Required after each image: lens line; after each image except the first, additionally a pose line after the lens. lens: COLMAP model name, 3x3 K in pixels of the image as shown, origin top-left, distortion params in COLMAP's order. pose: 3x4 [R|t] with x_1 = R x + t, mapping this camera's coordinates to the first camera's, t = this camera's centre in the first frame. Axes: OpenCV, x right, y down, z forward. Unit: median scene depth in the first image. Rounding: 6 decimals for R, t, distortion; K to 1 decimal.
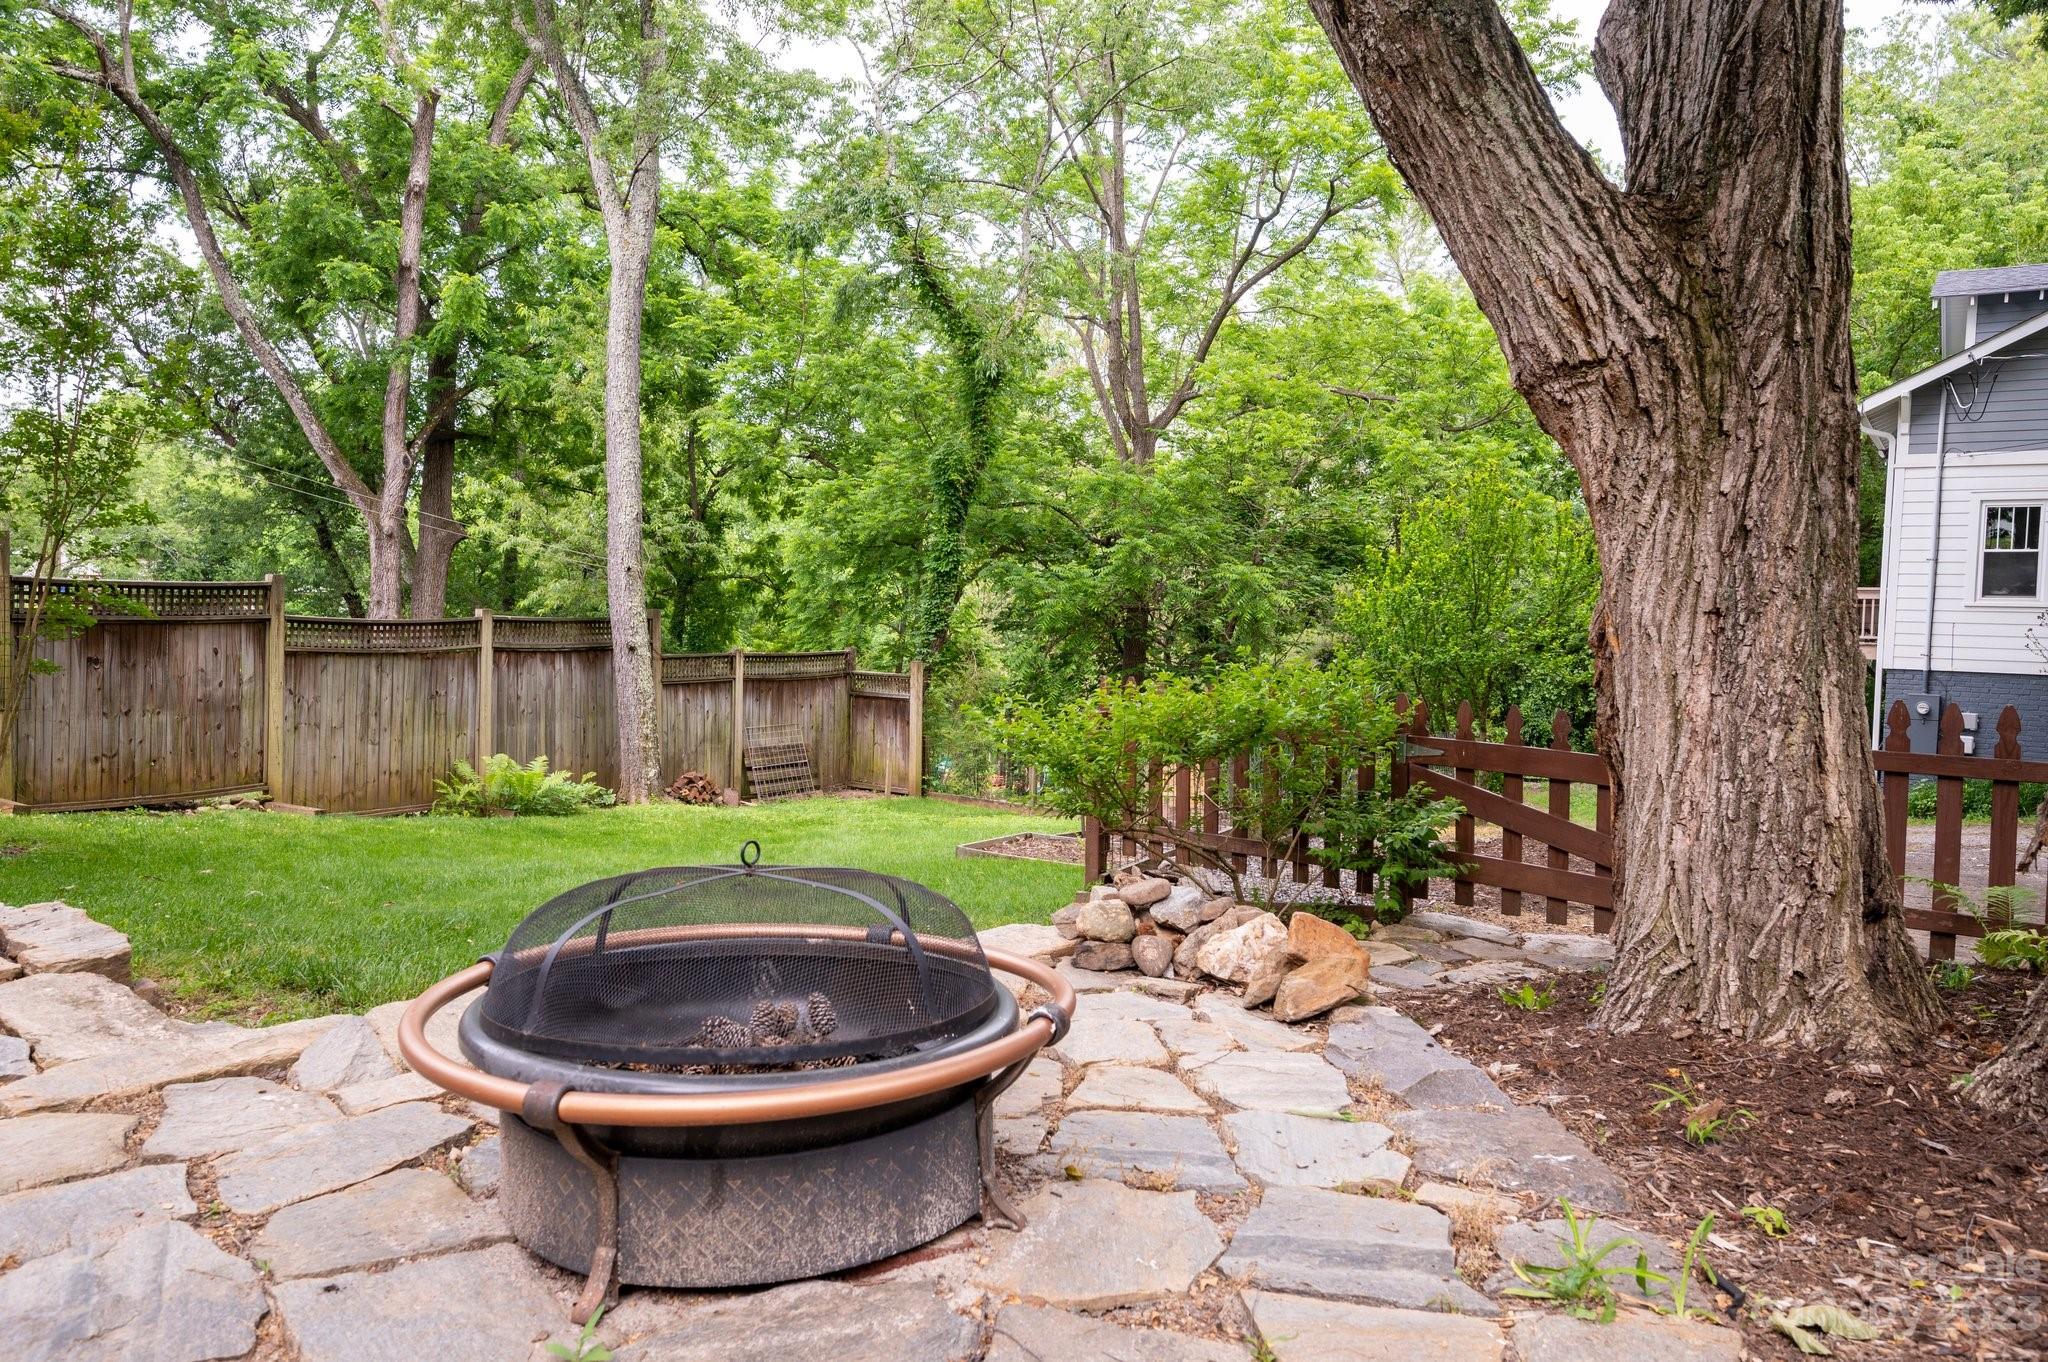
lens RADIAL K [[1413.9, 0, 1013.4], [0, 1413.9, 677.7], [0, 0, 1]] dist [-0.008587, 0.000901]
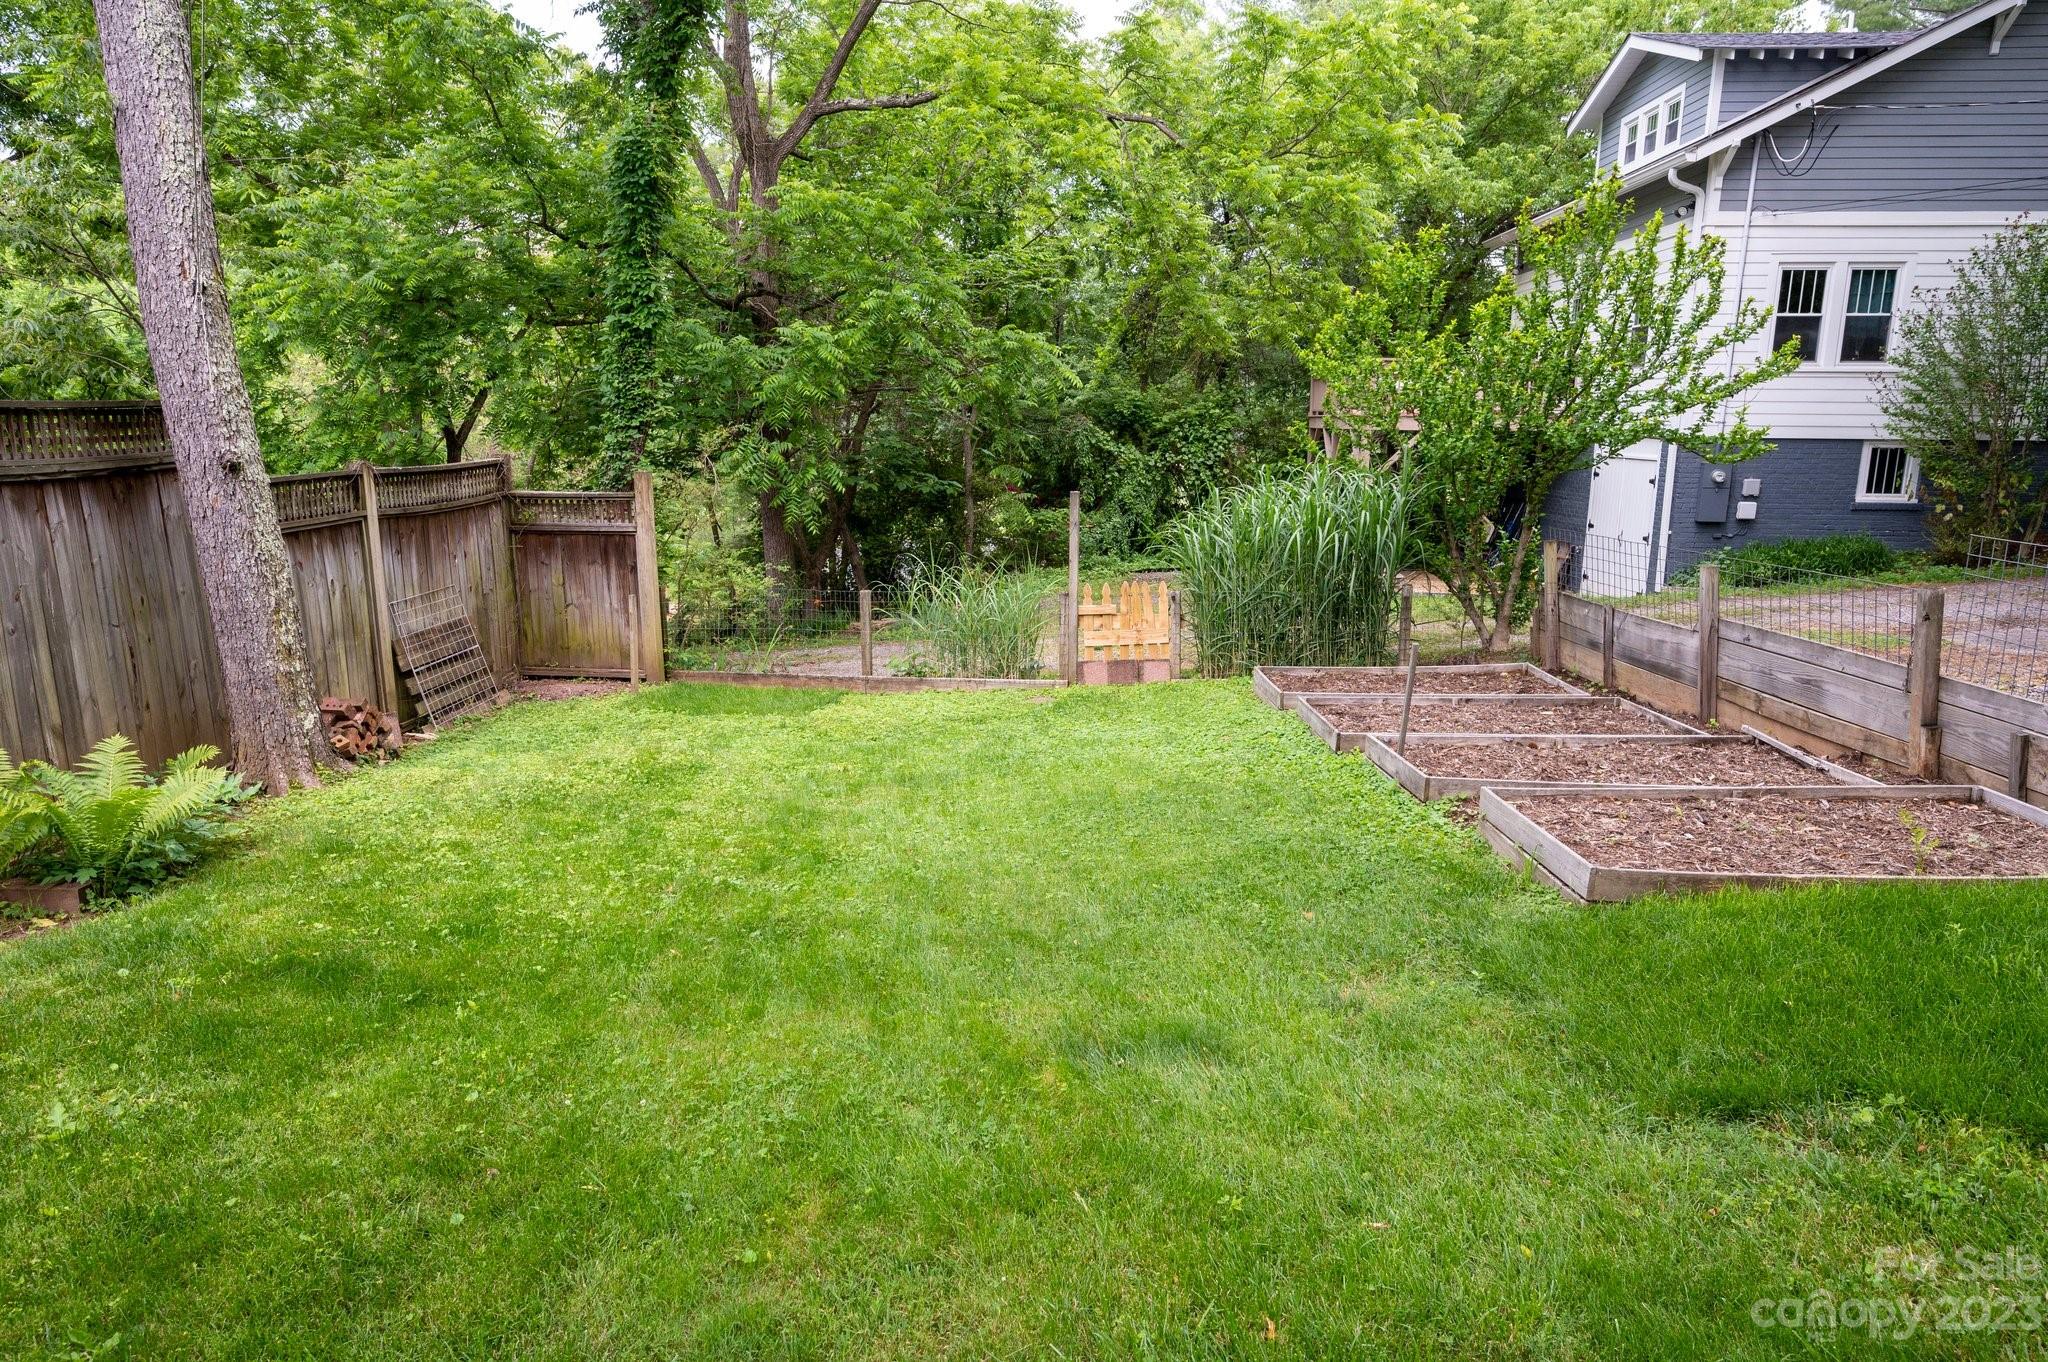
lens RADIAL K [[1256.1, 0, 1018.6], [0, 1256.1, 682.2], [0, 0, 1]] dist [-0.004147, 0.000637]
pose [[0.855750, -0.126033, 0.501804, -0.263221], [0.041316, 0.983426, 0.176537, -0.013358], [-0.515737, -0.130339, 0.846775, 0.505885]]
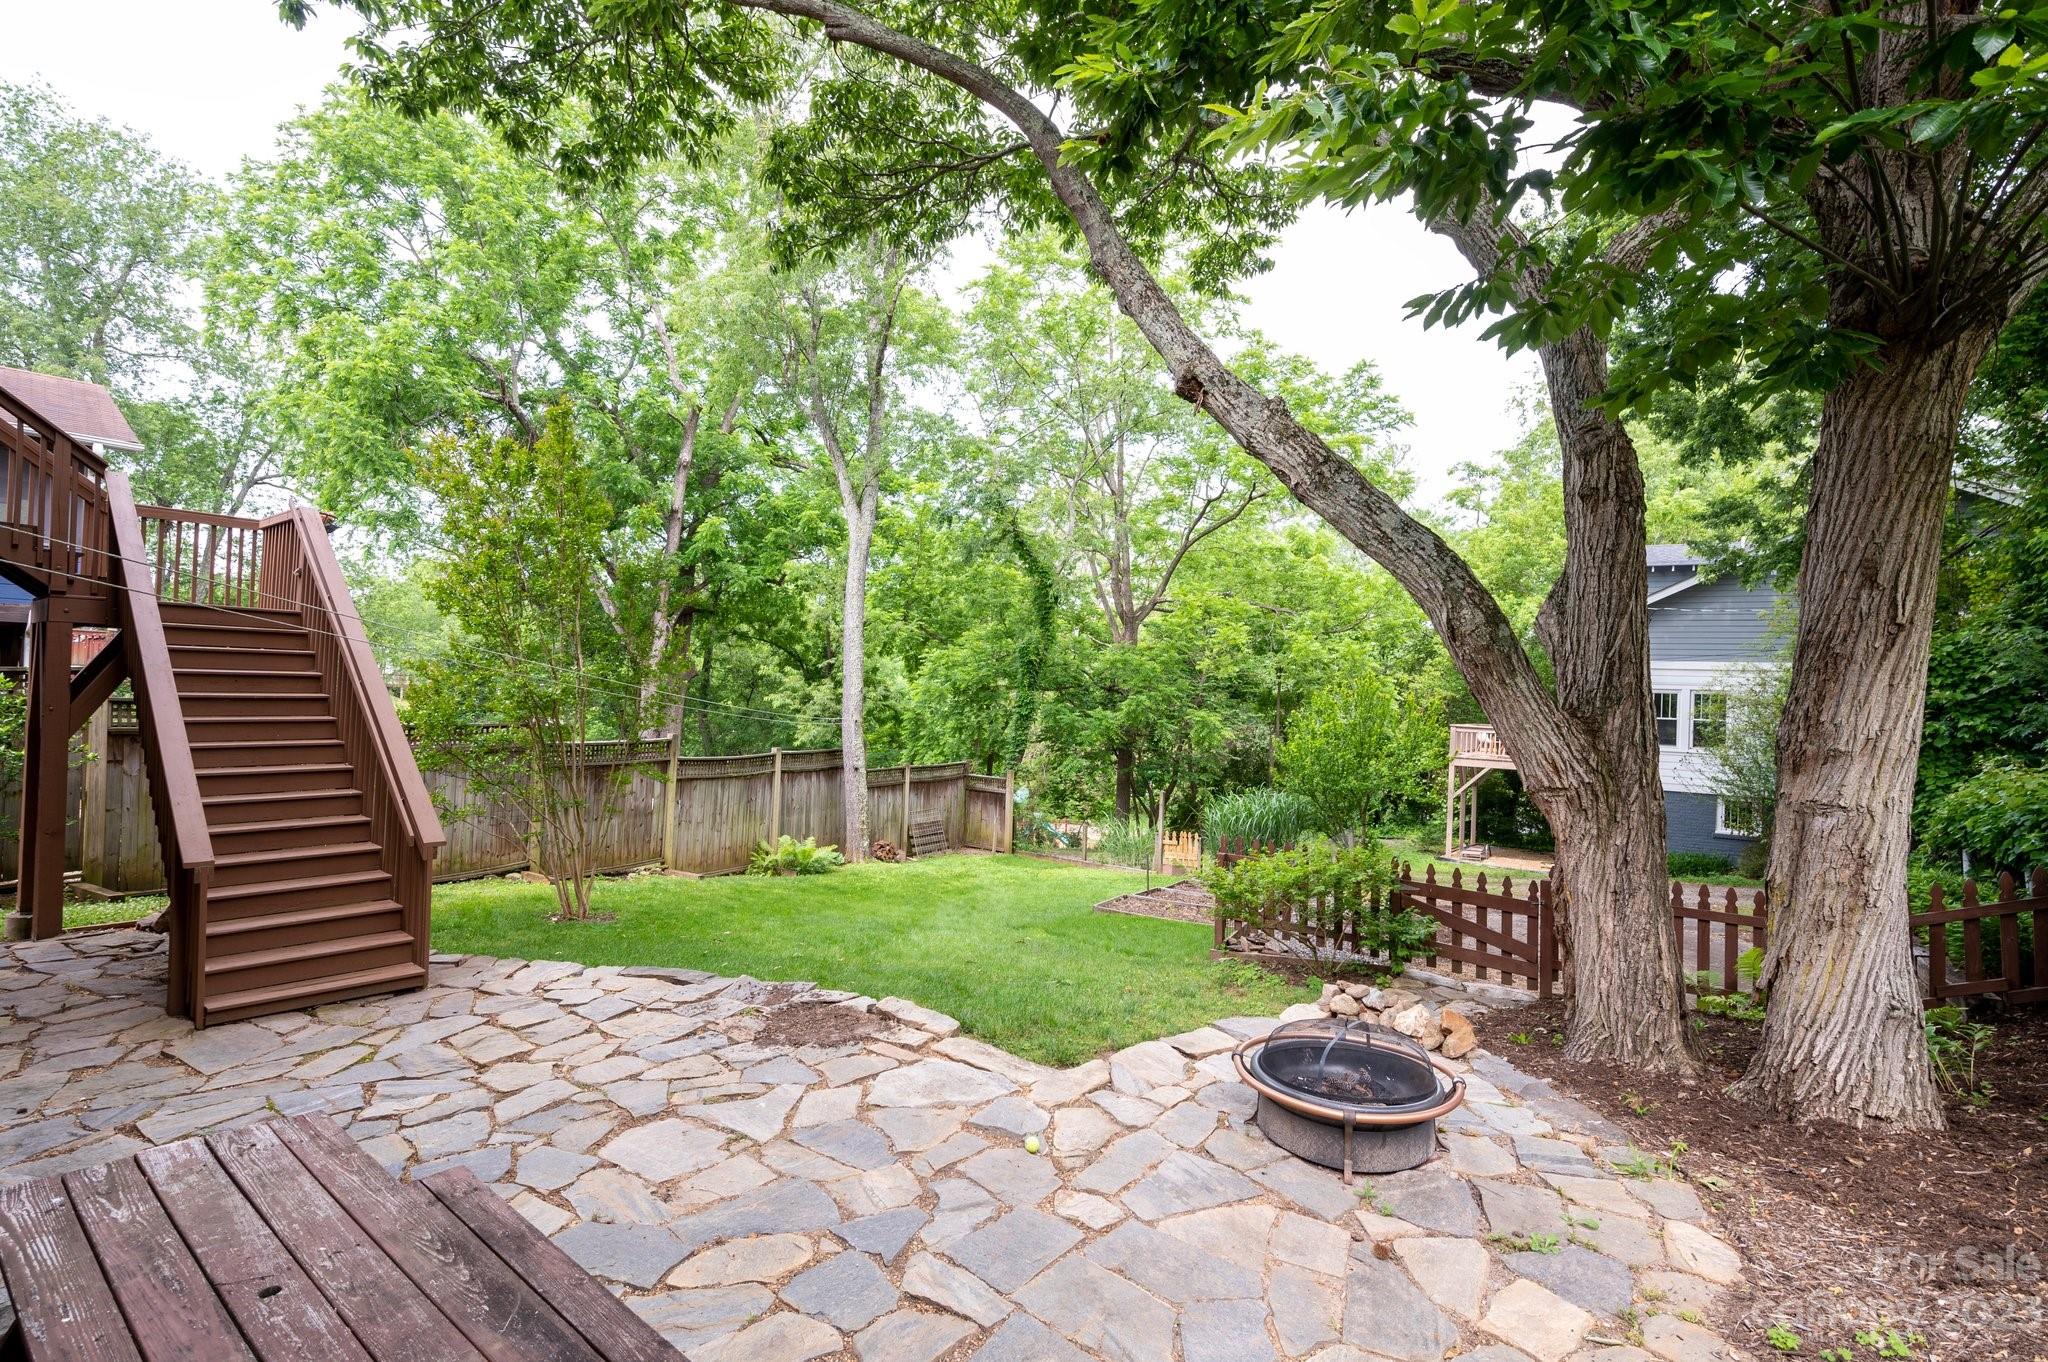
lens RADIAL K [[945.3, 0, 1024.0], [0, 945.3, 681.0], [0, 0, 1]] dist [-0.000890, 0.000081]
pose [[0.999099, 0.014569, 0.039850, -0.117726], [-0.012081, 0.998004, -0.061991, -0.056979], [-0.040673, 0.061453, 0.997281, -0.124253]]
